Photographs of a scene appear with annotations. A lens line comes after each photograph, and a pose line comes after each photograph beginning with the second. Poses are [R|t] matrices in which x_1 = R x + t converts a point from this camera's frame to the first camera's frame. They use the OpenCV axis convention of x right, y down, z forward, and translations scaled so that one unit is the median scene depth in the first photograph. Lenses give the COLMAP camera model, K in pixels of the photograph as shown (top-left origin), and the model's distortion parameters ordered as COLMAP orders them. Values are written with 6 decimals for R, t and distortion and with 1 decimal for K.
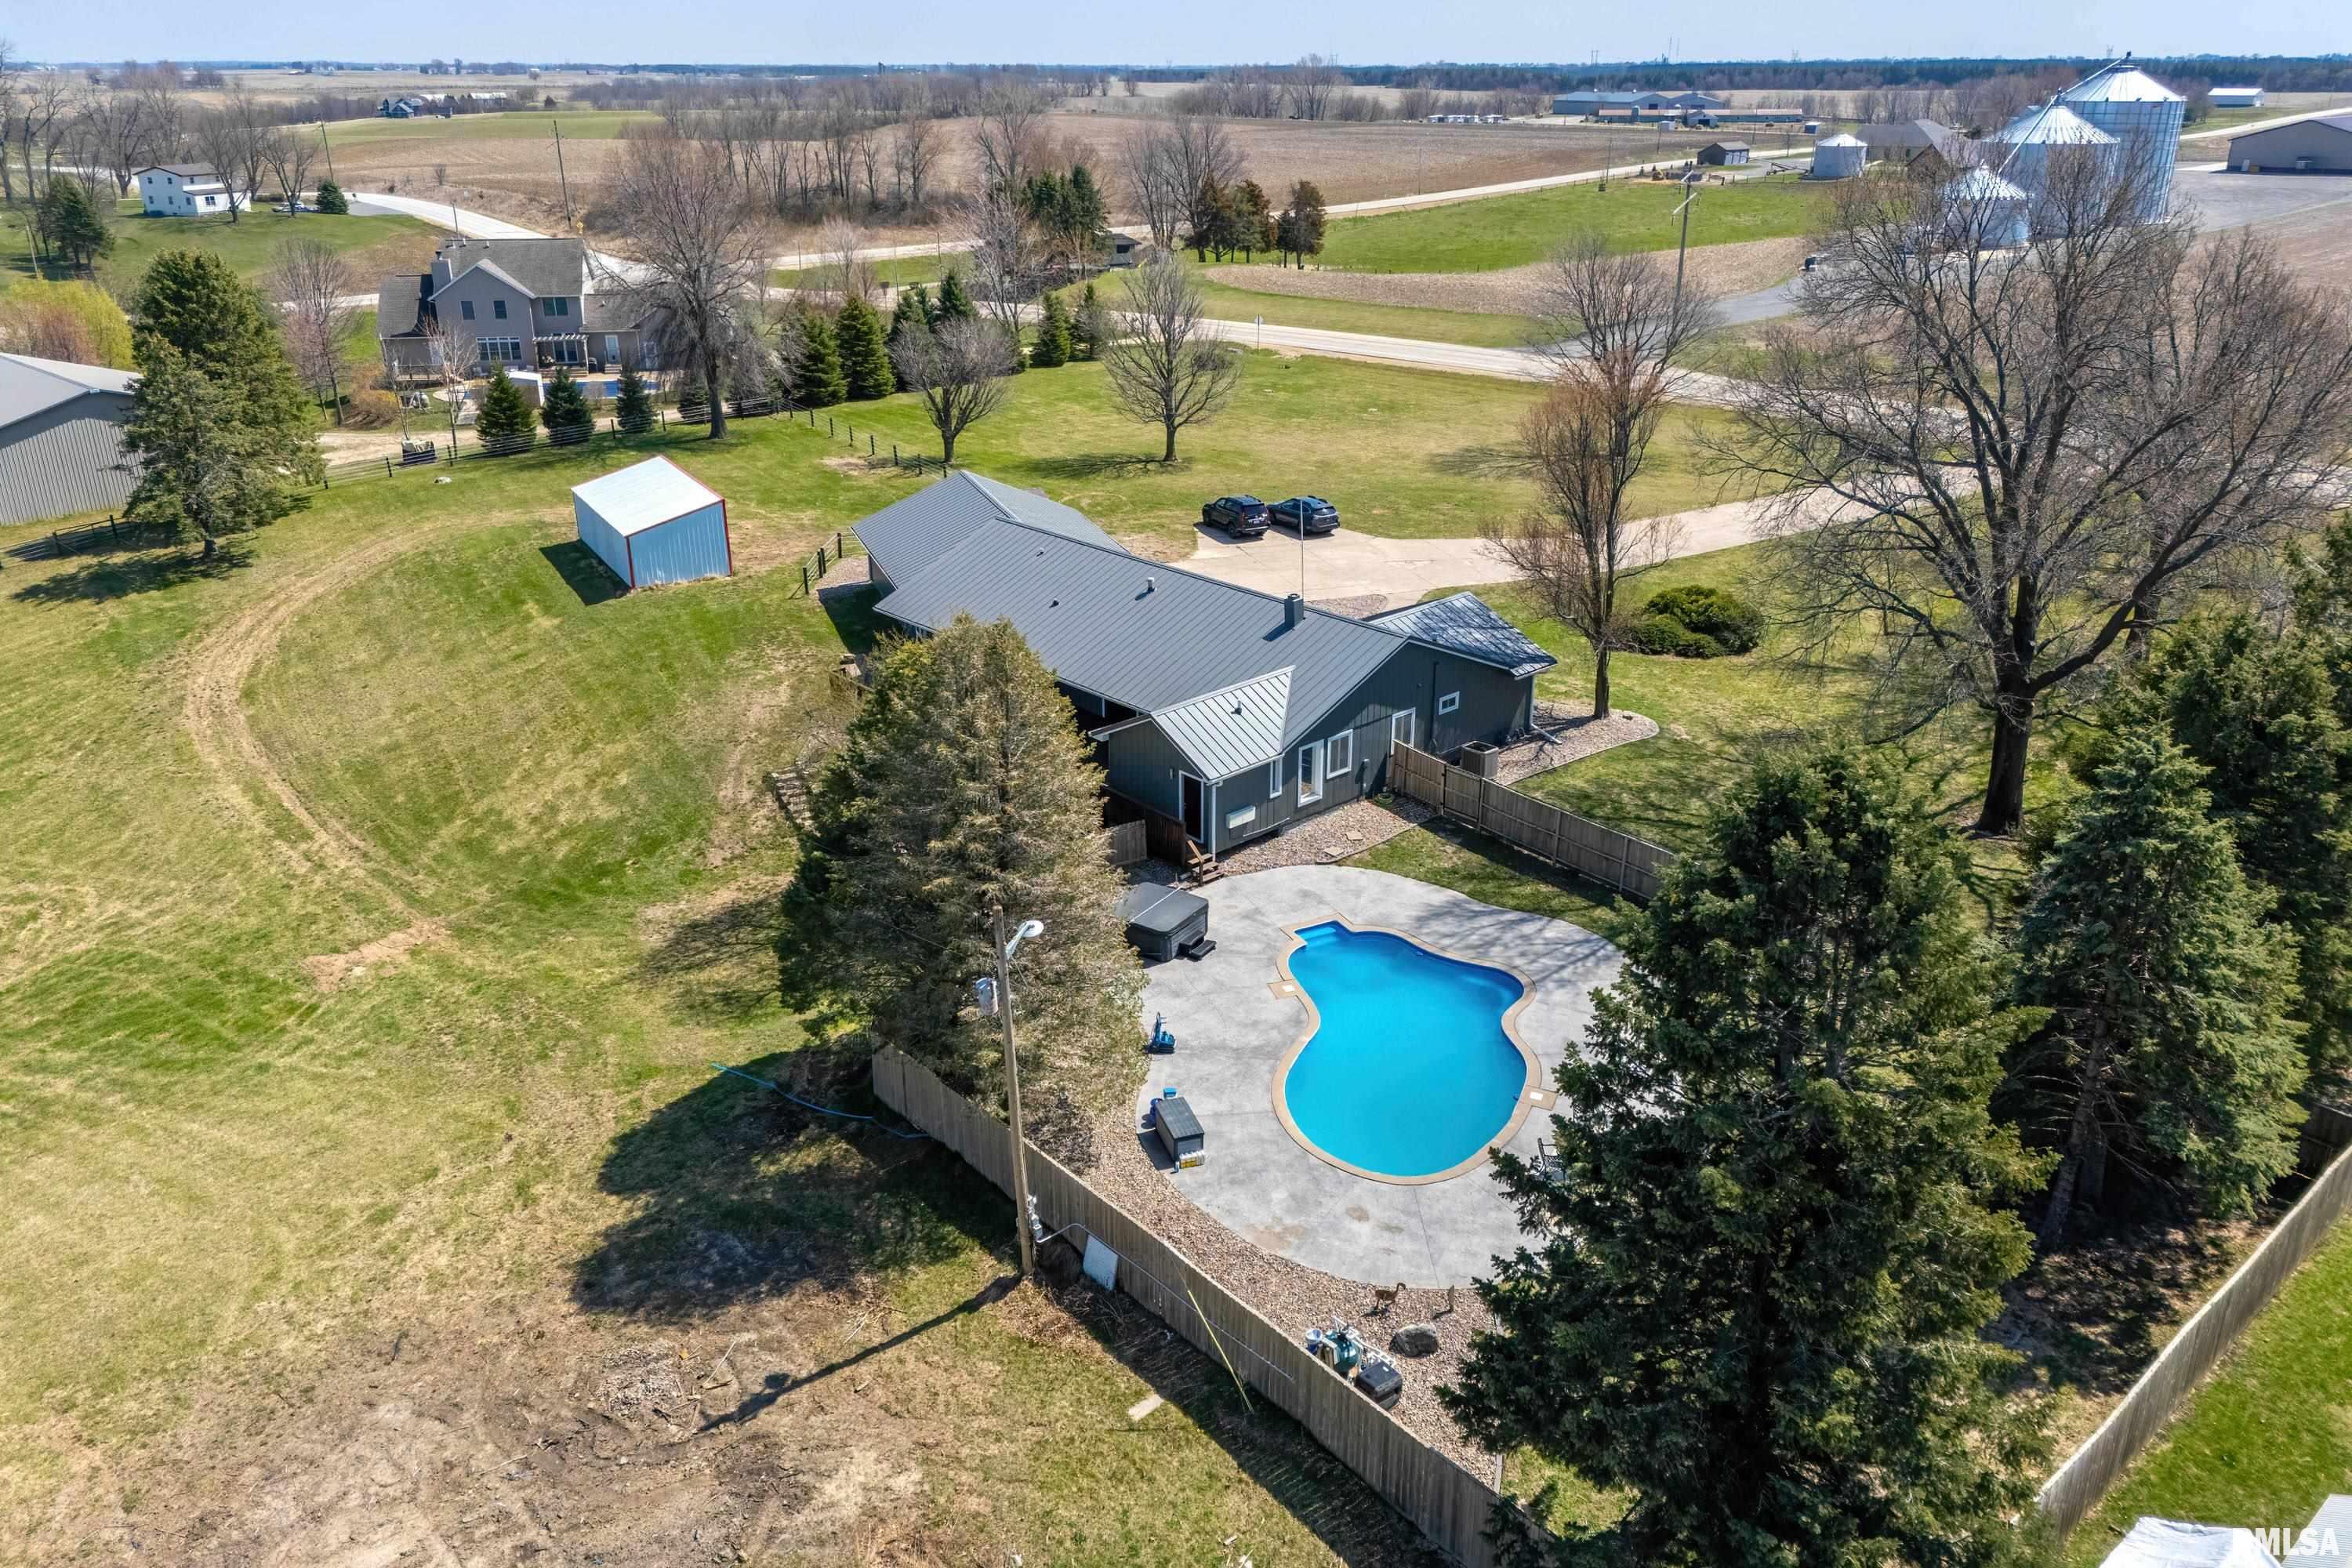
lens RADIAL K [[1730.7, 0, 1192.3], [0, 1730.7, 780.8], [0, 0, 1]] dist [0.073693, -0.066510]
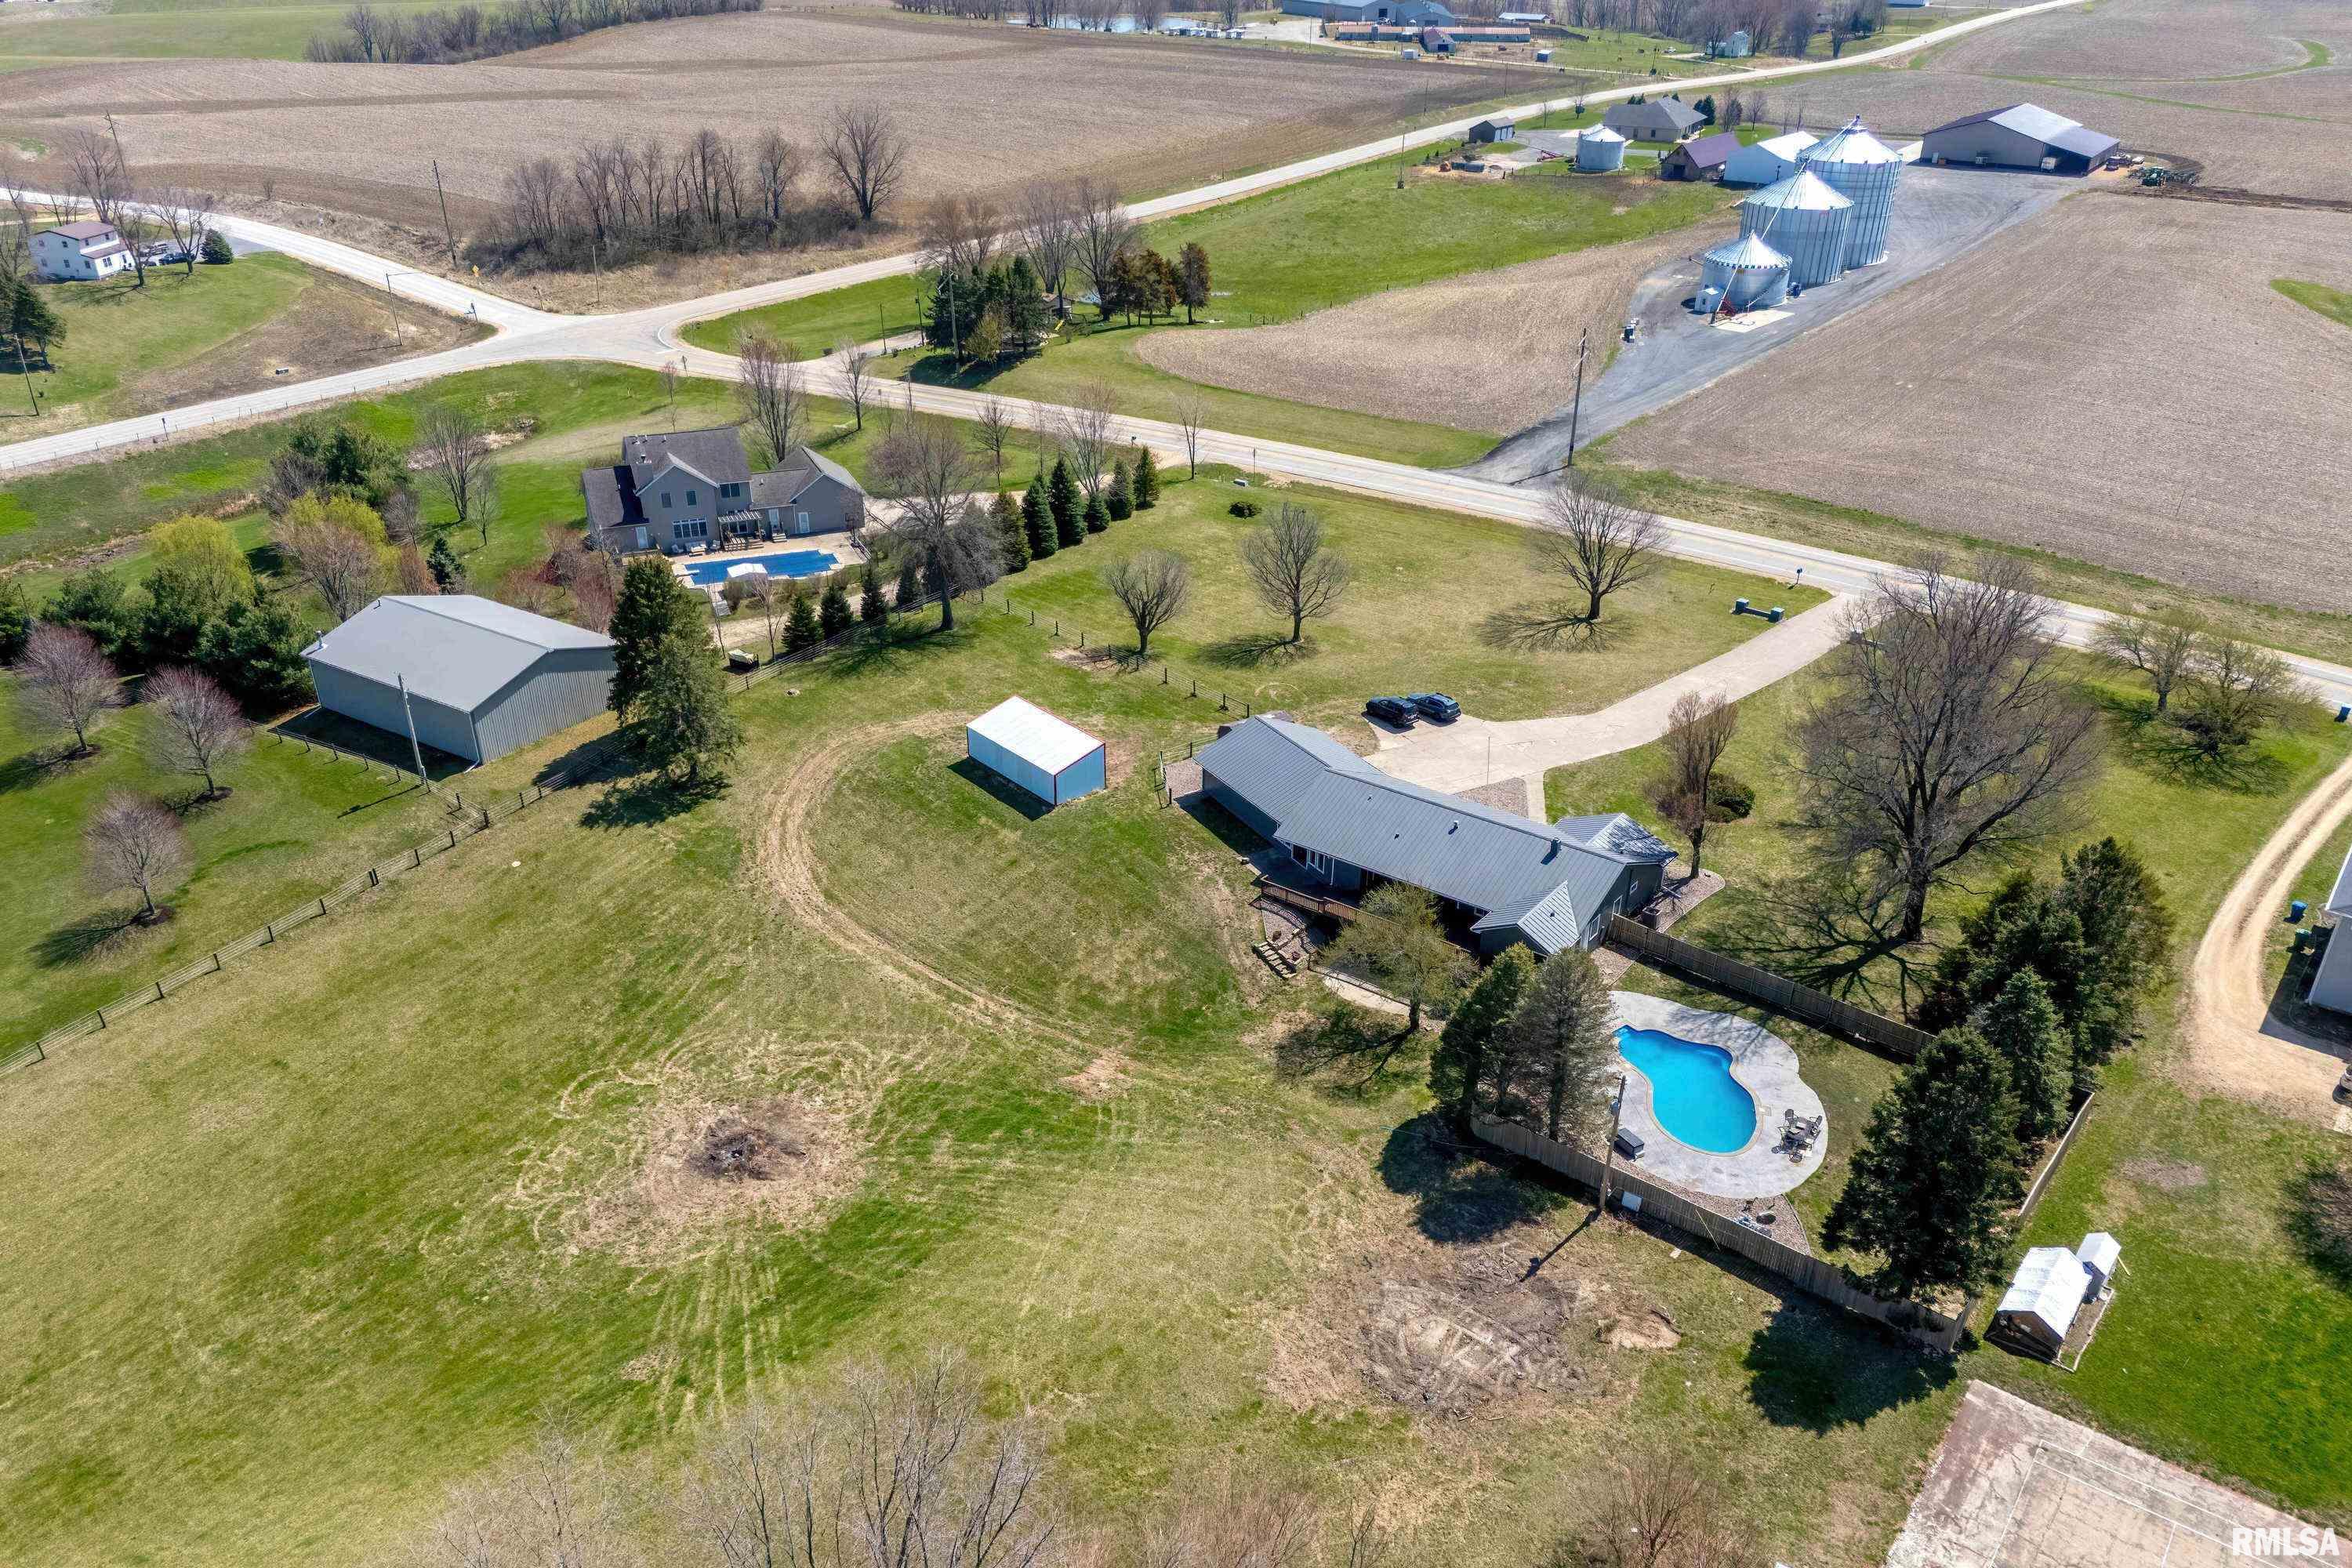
lens RADIAL K [[1762.2, 0, 1209.3], [0, 1762.2, 921.0], [0, 0, 1]] dist [0.057389, -0.040468]
pose [[0.983419, -0.083303, 0.161085, -0.642969], [0.059724, 0.987474, 0.146045, -0.330364], [-0.171233, -0.134003, 0.976075, -0.826024]]
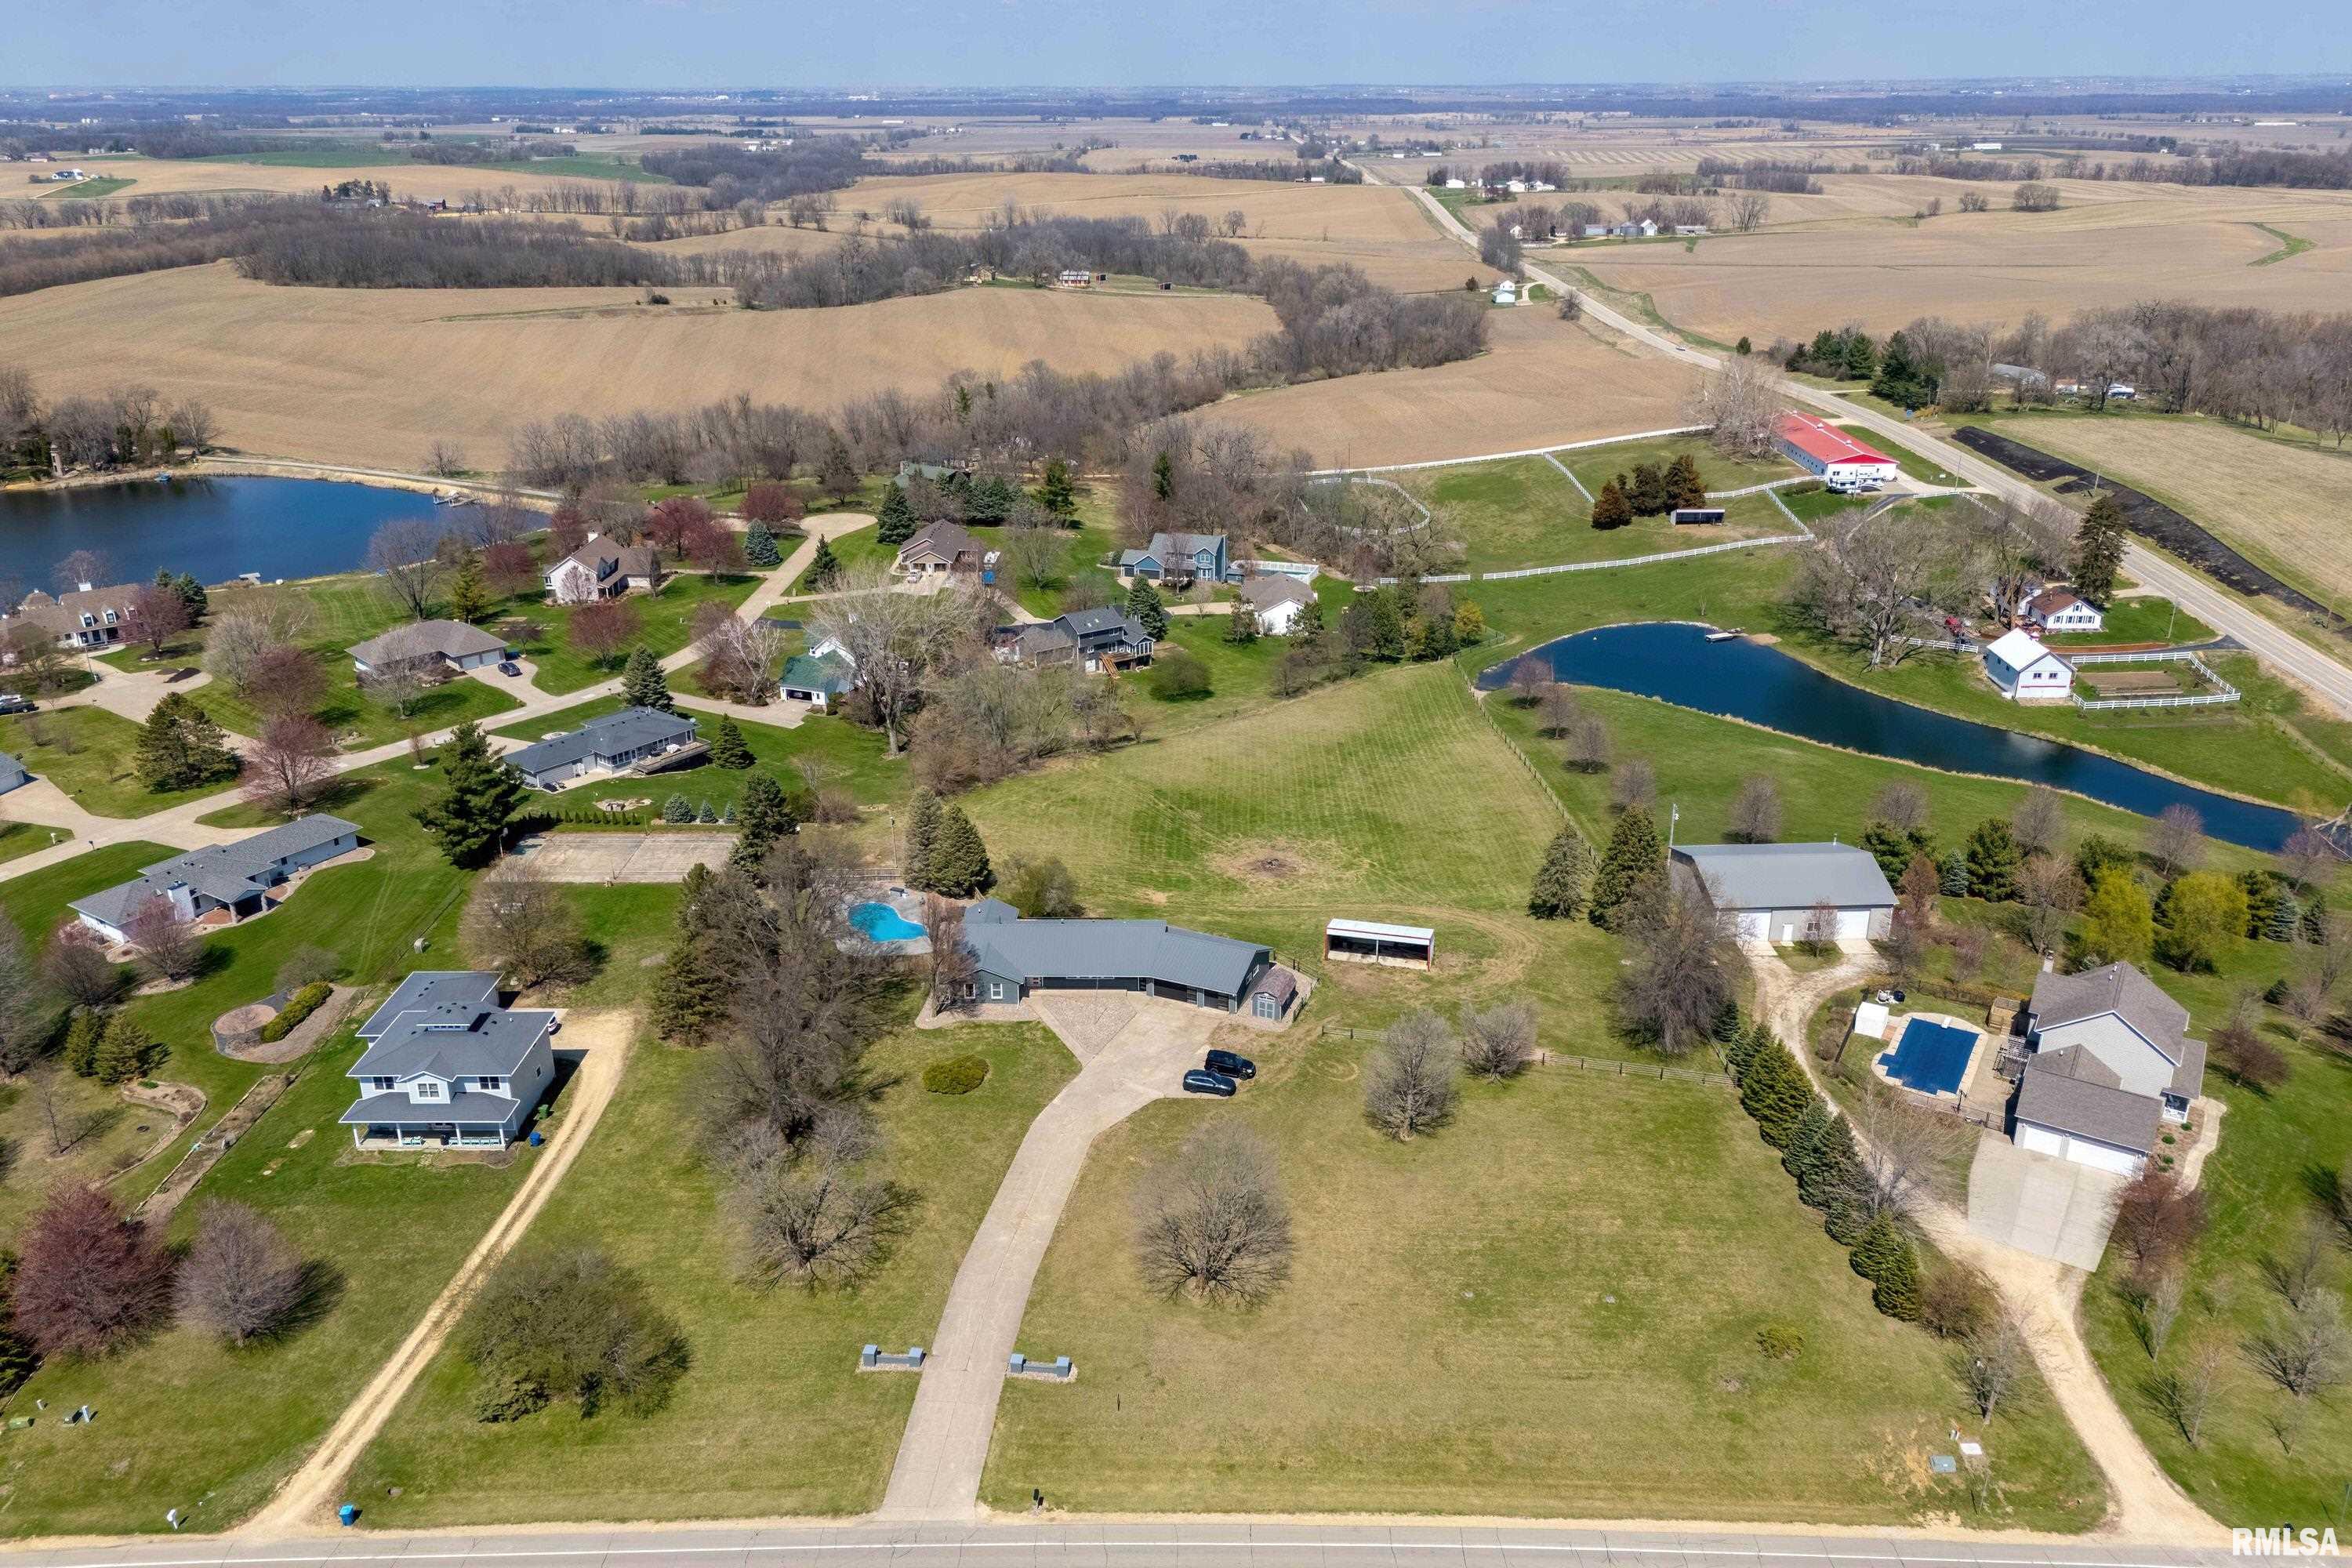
lens RADIAL K [[1730.7, 0, 1187.9], [0, 1730.7, 771.2], [0, 0, 1]] dist [0.073693, -0.066510]
pose [[-0.685464, 0.271797, -0.675474, 1.916718], [-0.281968, 0.756231, 0.590430, -2.314148], [0.671292, 0.595181, -0.441731, 2.528667]]
